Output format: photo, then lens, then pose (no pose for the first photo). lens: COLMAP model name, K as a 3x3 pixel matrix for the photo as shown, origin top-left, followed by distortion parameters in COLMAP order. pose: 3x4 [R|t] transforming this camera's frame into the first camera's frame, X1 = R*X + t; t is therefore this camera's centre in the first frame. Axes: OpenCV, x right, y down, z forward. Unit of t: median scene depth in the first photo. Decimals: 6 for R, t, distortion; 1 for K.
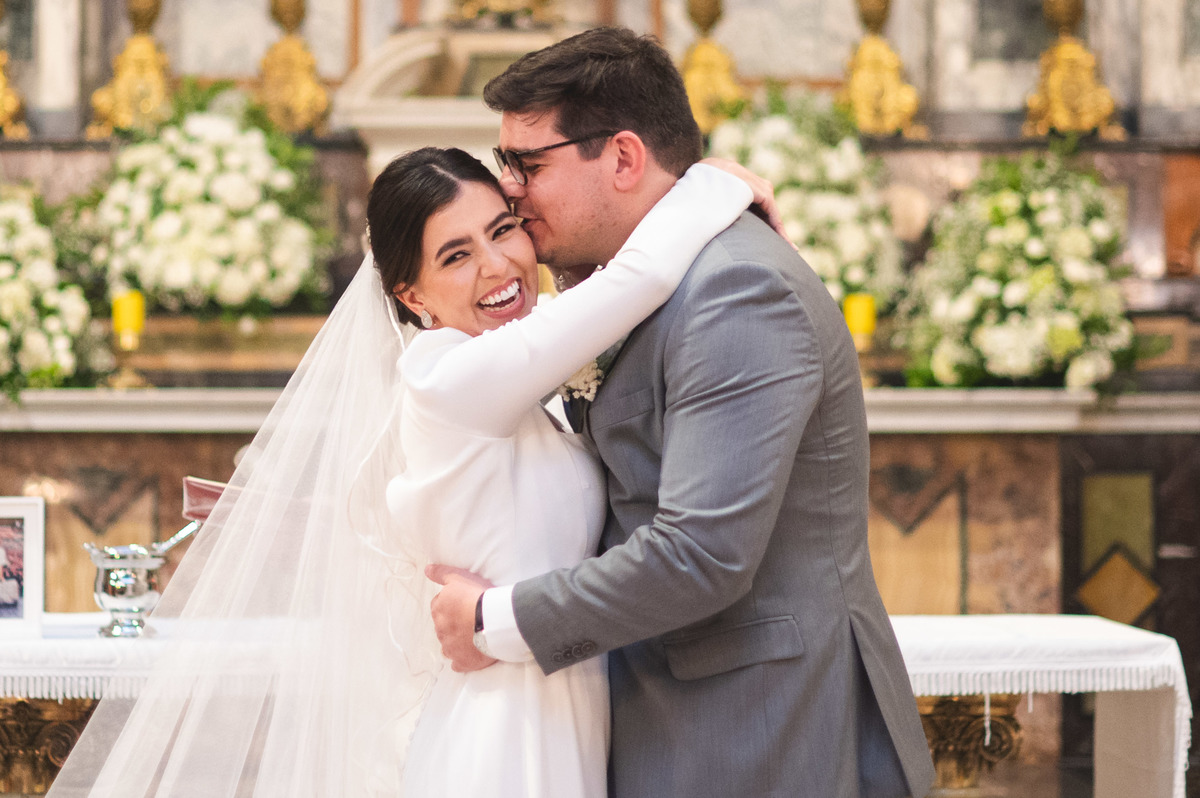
lens RADIAL K [[4120.7, 0, 600.0], [0, 4120.7, 399.0], [0, 0, 1]] dist [-0.064863, 0.188199]
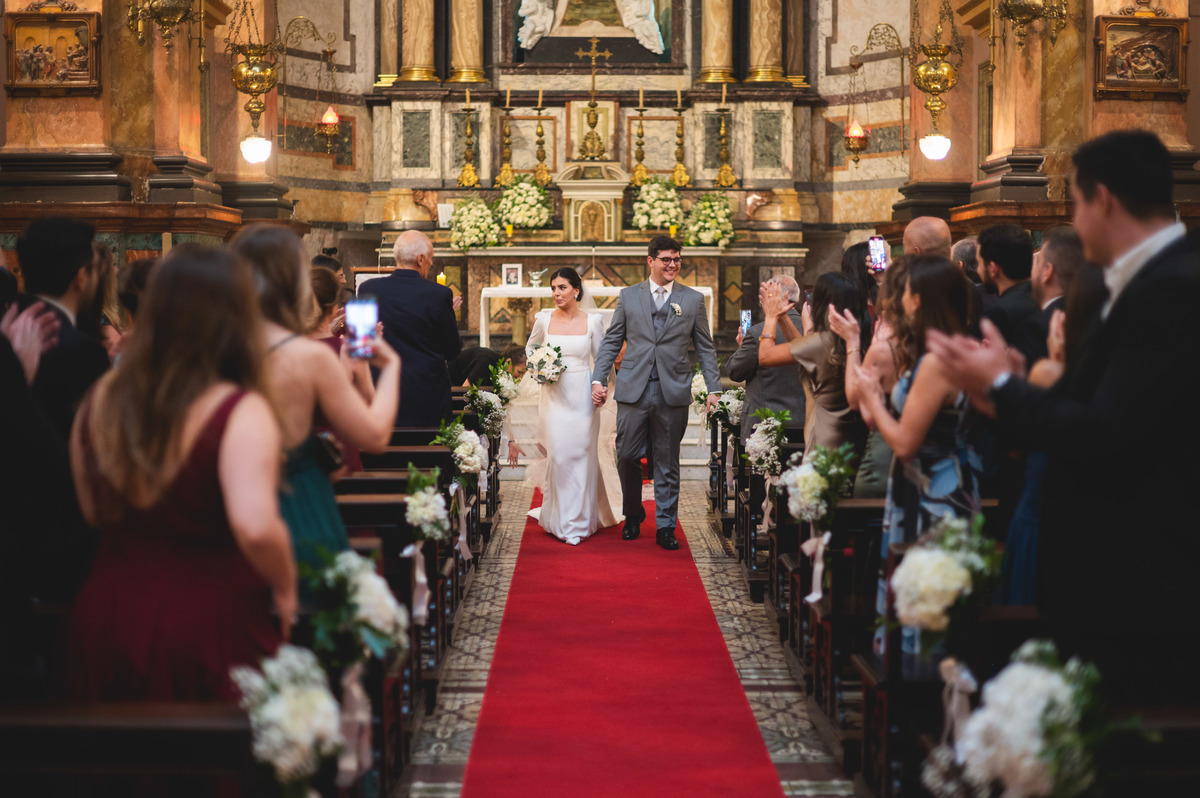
lens RADIAL K [[1728.6, 0, 600.0], [0, 1728.6, 399.0], [0, 0, 1]] dist [-0.143975, 0.207372]
pose [[0.999980, 0.001246, -0.006198, -0.004323], [-0.000726, 0.996526, 0.083285, 0.006432], [0.006281, -0.083278, 0.996507, -0.838392]]
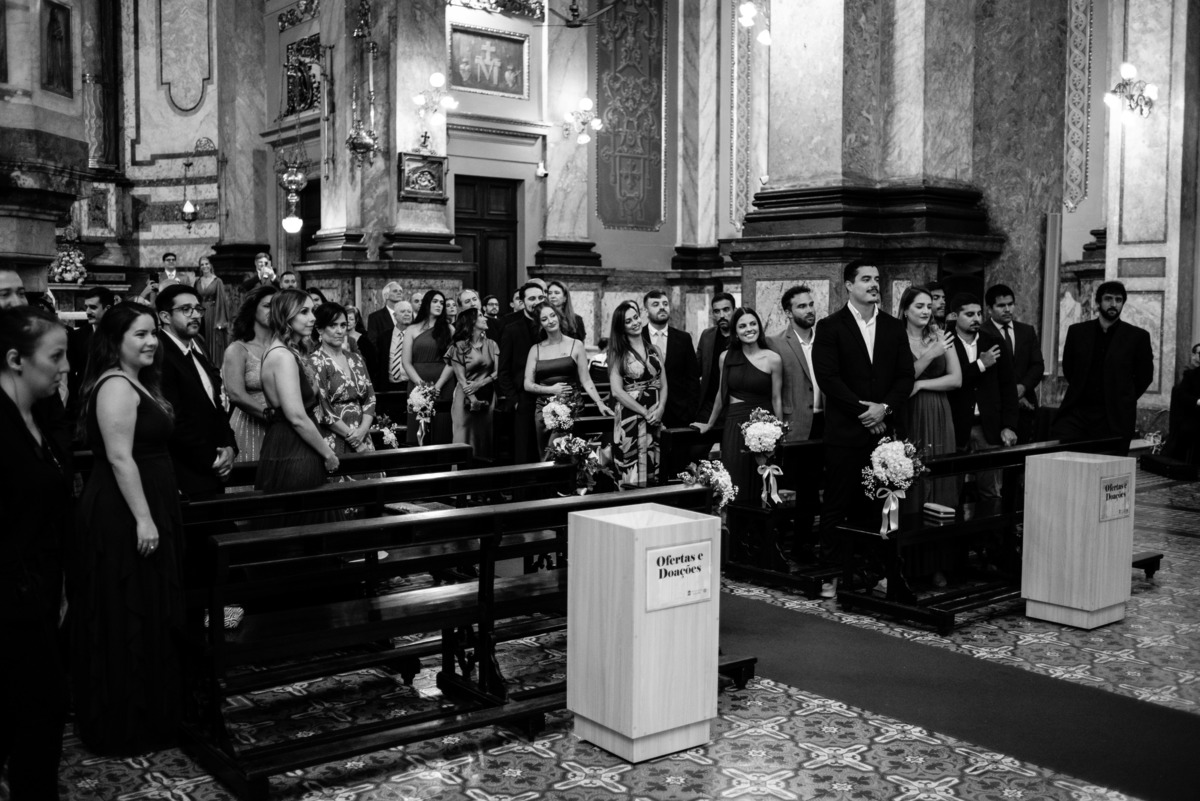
lens RADIAL K [[1184.9, 0, 600.0], [0, 1184.9, 400.5], [0, 0, 1]] dist [-0.066456, 0.010476]
pose [[0.814387, -0.038614, 0.579036, -0.269286], [-0.016609, 0.995824, 0.089769, 0.002539], [-0.580084, -0.082724, 0.810345, -0.914307]]
